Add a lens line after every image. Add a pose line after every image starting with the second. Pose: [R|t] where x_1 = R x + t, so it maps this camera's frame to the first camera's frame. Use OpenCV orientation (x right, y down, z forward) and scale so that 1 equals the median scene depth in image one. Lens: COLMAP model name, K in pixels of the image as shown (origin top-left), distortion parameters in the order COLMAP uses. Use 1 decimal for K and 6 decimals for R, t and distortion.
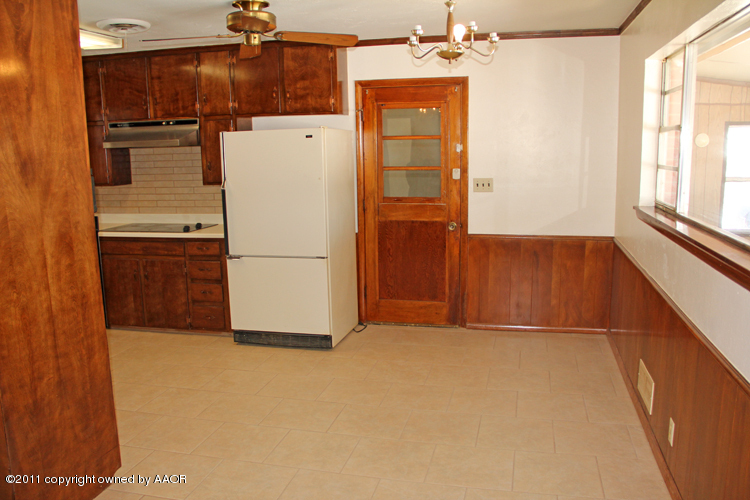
lens RADIAL K [[624.7, 0, 377.9], [0, 624.7, 262.8], [0, 0, 1]] dist [-0.177670, 0.150428]
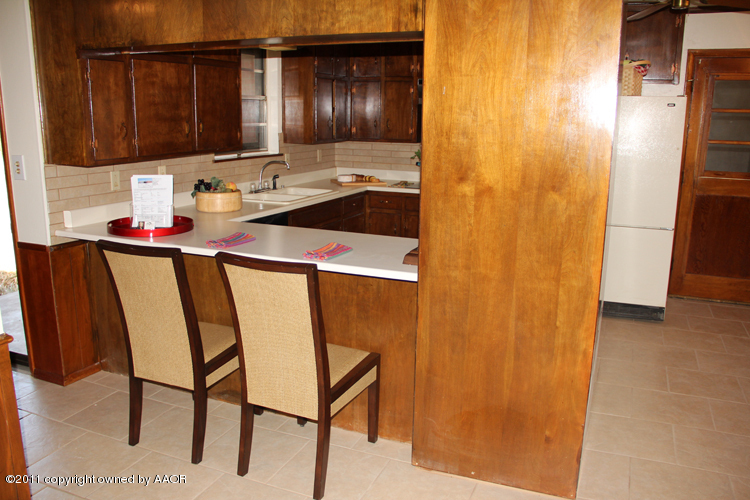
lens RADIAL K [[624.7, 0, 377.9], [0, 624.7, 262.8], [0, 0, 1]] dist [-0.177670, 0.150428]
pose [[0.987790, 0.063831, -0.142115, -0.362307], [-0.056697, 0.996946, 0.053700, 0.018660], [0.145109, -0.044987, 0.988392, -0.020756]]
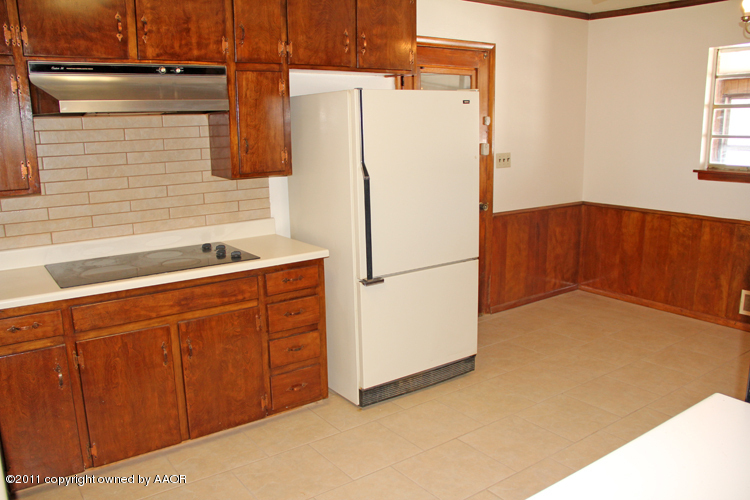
lens RADIAL K [[624.7, 0, 377.9], [0, 624.7, 262.8], [0, 0, 1]] dist [-0.177670, 0.150428]
pose [[0.649051, -0.161771, 0.743346, -0.664609], [0.143996, 0.985590, 0.088760, -0.079634], [-0.746993, 0.049429, 0.662992, 0.507717]]
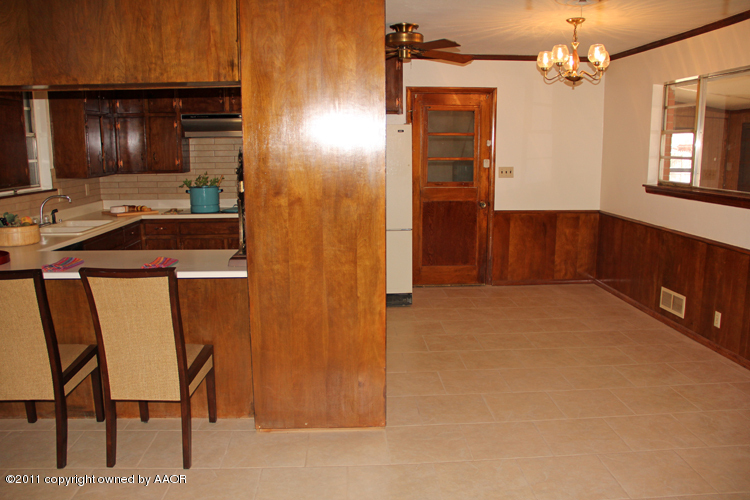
lens RADIAL K [[624.7, 0, 377.9], [0, 624.7, 262.8], [0, 0, 1]] dist [-0.177670, 0.150428]
pose [[0.957914, -0.039934, 0.284265, -0.445766], [0.040276, 0.999178, 0.004642, 0.044939], [-0.284216, 0.007003, 0.958735, -0.152115]]
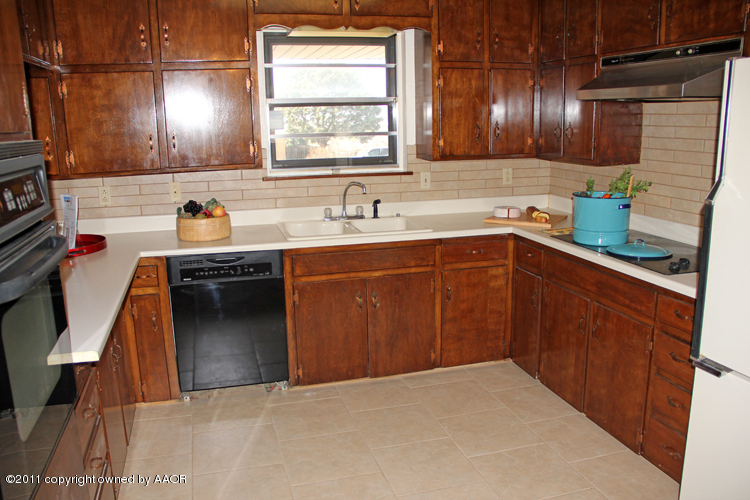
lens RADIAL K [[624.7, 0, 377.9], [0, 624.7, 262.8], [0, 0, 1]] dist [-0.177670, 0.150428]
pose [[0.493602, 0.202398, -0.845808, -0.016220], [-0.148685, 0.977863, 0.147227, -0.093604], [0.856884, 0.053087, 0.512769, 0.539922]]
